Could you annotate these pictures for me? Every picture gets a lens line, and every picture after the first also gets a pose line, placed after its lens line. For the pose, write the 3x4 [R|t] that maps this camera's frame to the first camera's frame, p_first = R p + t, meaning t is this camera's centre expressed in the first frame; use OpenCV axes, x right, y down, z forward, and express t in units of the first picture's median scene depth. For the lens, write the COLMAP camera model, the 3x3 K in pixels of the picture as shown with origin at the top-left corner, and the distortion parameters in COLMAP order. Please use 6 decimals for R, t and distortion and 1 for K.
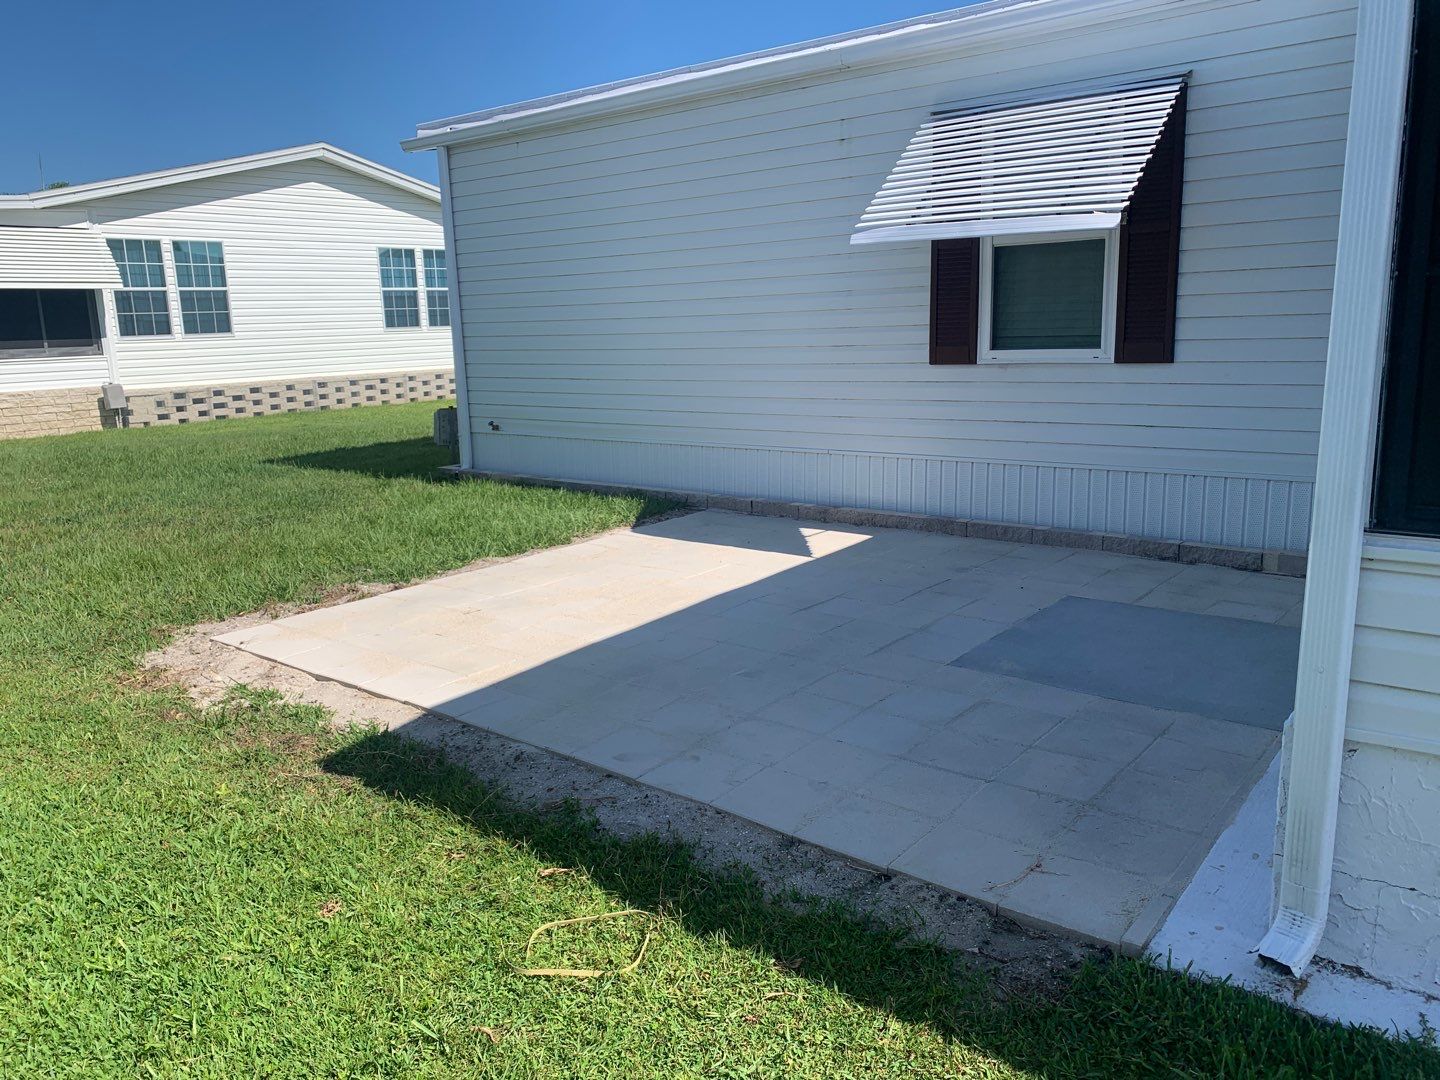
lens RADIAL K [[1099.1, 0, 699.1], [0, 1099.1, 534.0], [0, 0, 1]] dist [0.025222, -0.024051]
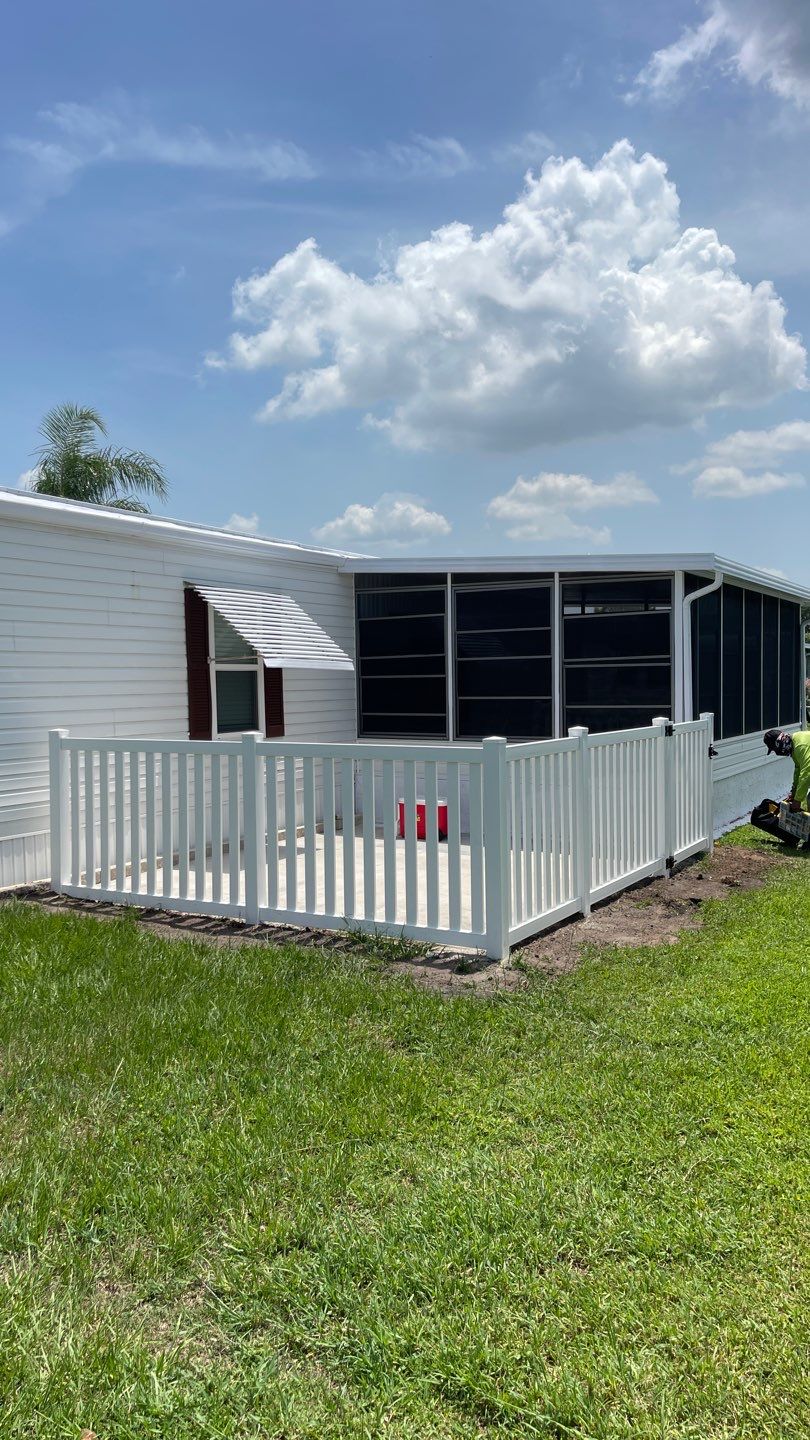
lens RADIAL K [[1083.9, 0, 406.3], [0, 1083.9, 718.8], [0, 0, 1]] dist [0.074637, -0.105957]
pose [[-0.168365, 0.001712, 0.985723, -1.304916], [0.209575, 0.977198, 0.034099, -0.182079], [-0.963188, 0.212324, -0.164885, 0.979995]]
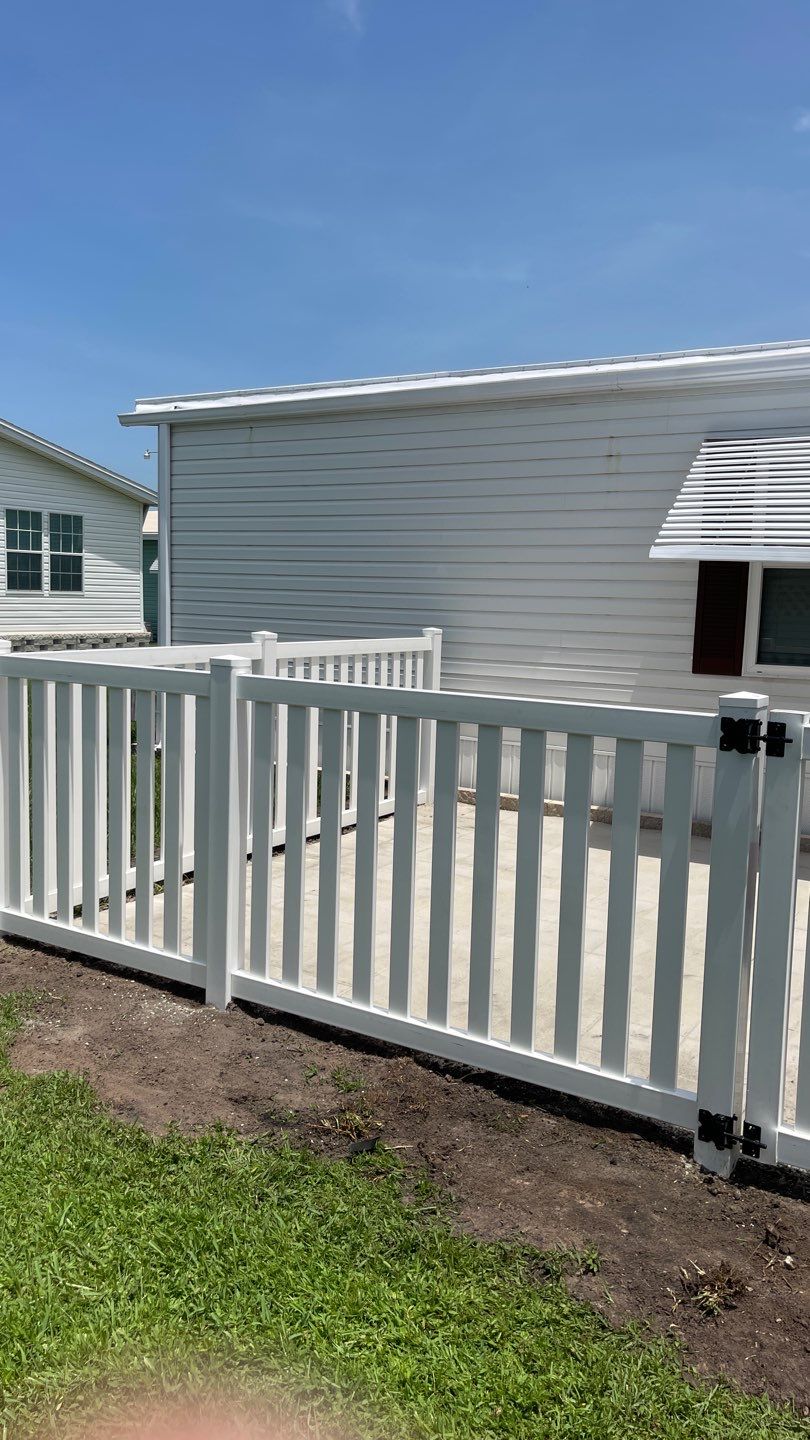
lens RADIAL K [[1083.9, 0, 398.6], [0, 1083.9, 723.0], [0, 0, 1]] dist [0.074637, -0.105957]
pose [[0.989086, 0.044775, 0.140372, -0.213506], [-0.033917, 0.996313, -0.078810, -0.017165], [-0.143383, 0.073189, 0.986957, 0.026473]]
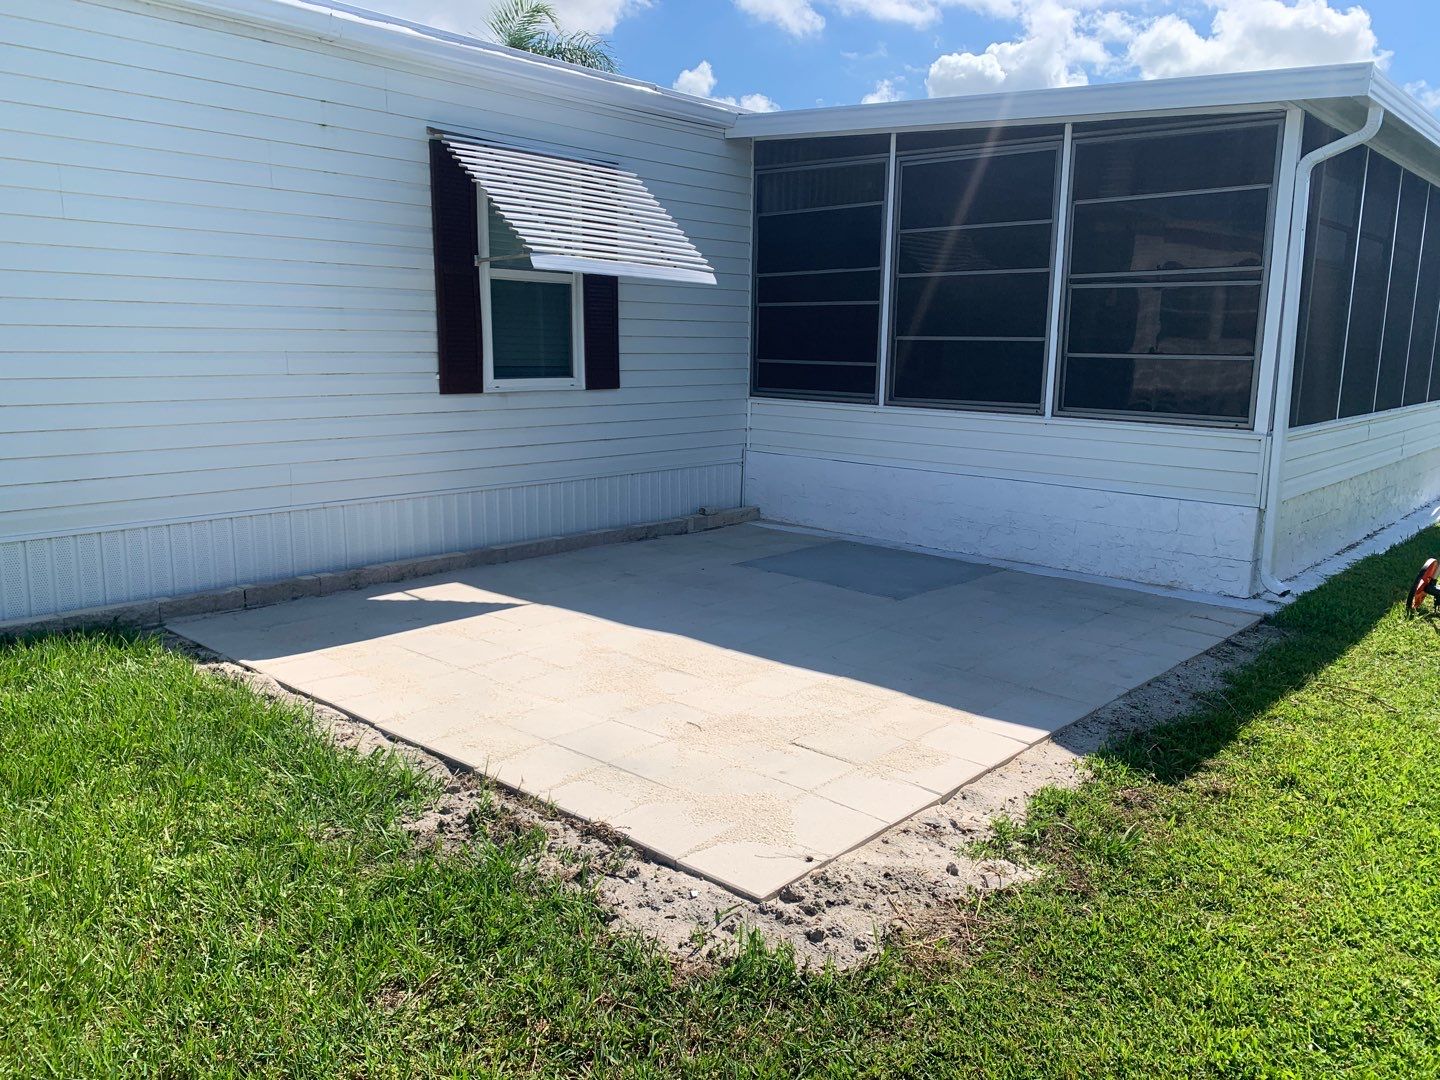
lens RADIAL K [[1099.1, 0, 711.4], [0, 1099.1, 539.6], [0, 0, 1]] dist [0.025222, -0.024051]
pose [[0.037738, -0.145803, 0.988594, -0.752473], [0.178580, 0.974357, 0.136887, -0.124054], [-0.983202, 0.171377, 0.062807, 0.754160]]
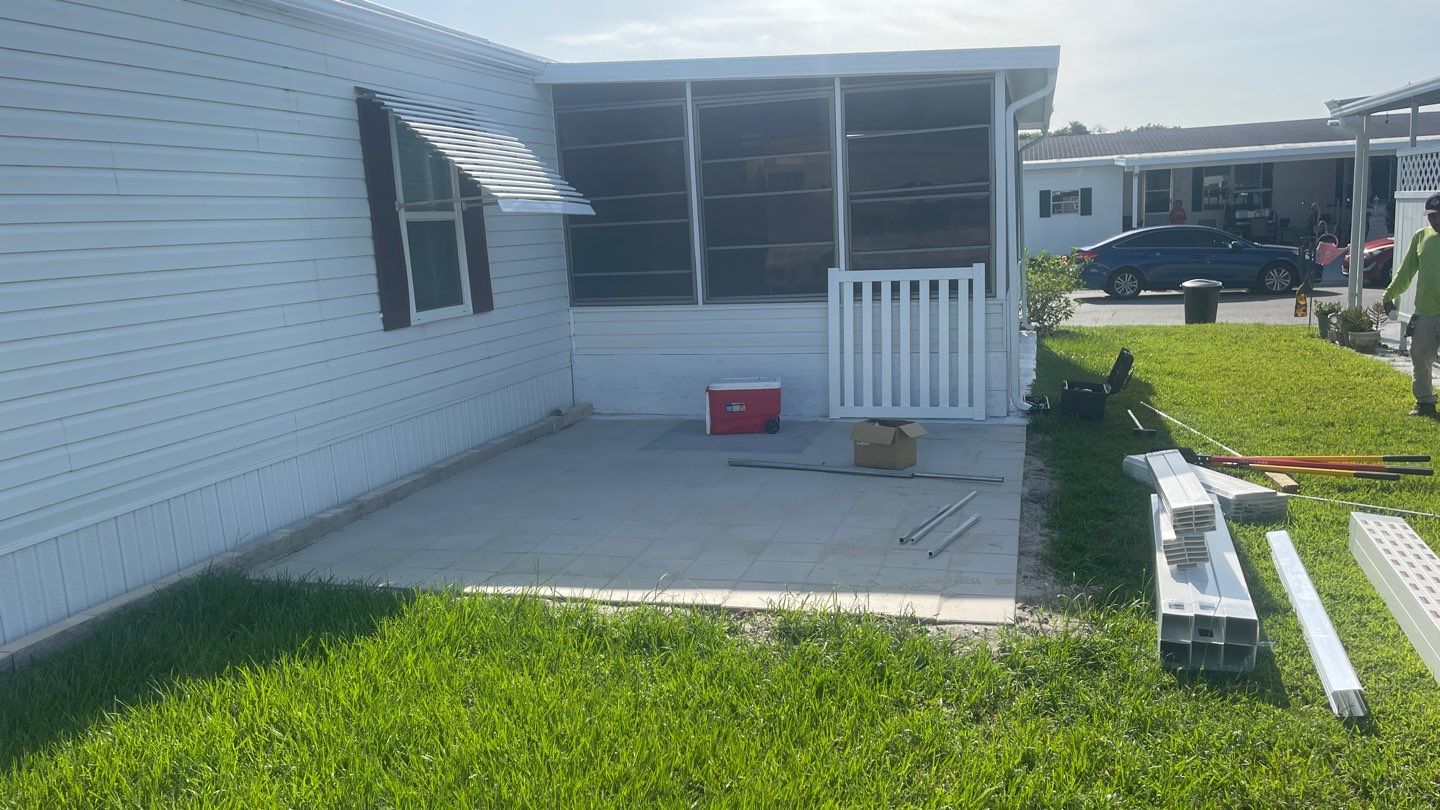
lens RADIAL K [[1083.9, 0, 725.9], [0, 1083.9, 412.5], [0, 0, 1]] dist [0.074637, -0.105957]
pose [[-0.405287, -0.103330, 0.908331, -0.863471], [0.239399, 0.946922, 0.214537, -0.230065], [-0.882287, 0.304403, -0.359039, 1.137325]]
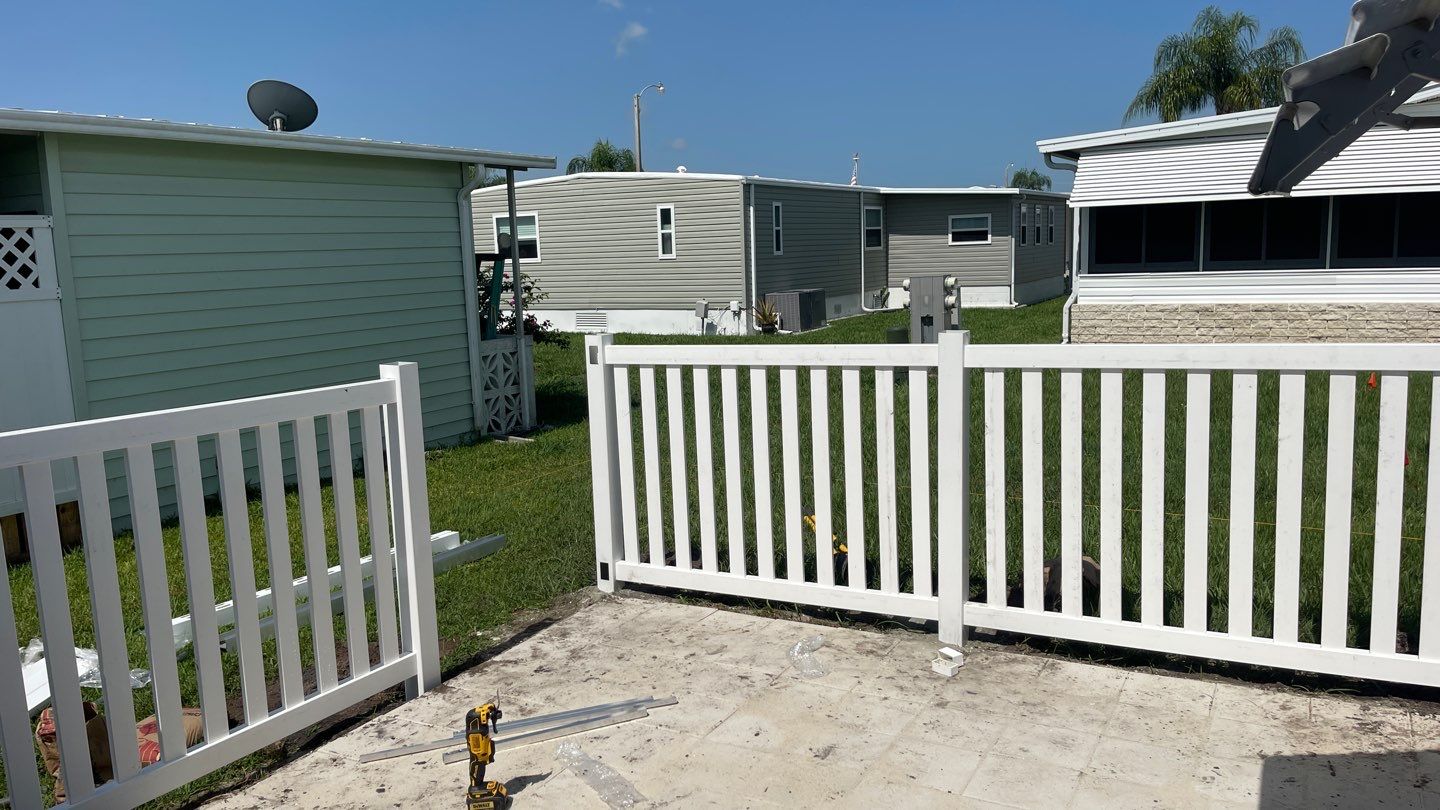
lens RADIAL K [[1083.9, 0, 708.8], [0, 1083.9, 413.1], [0, 0, 1]] dist [0.074637, -0.105957]
pose [[0.184039, 0.174952, -0.967224, 0.432160], [-0.162749, 0.975873, 0.145550, -0.191519], [0.969352, 0.130627, 0.208072, 0.672880]]
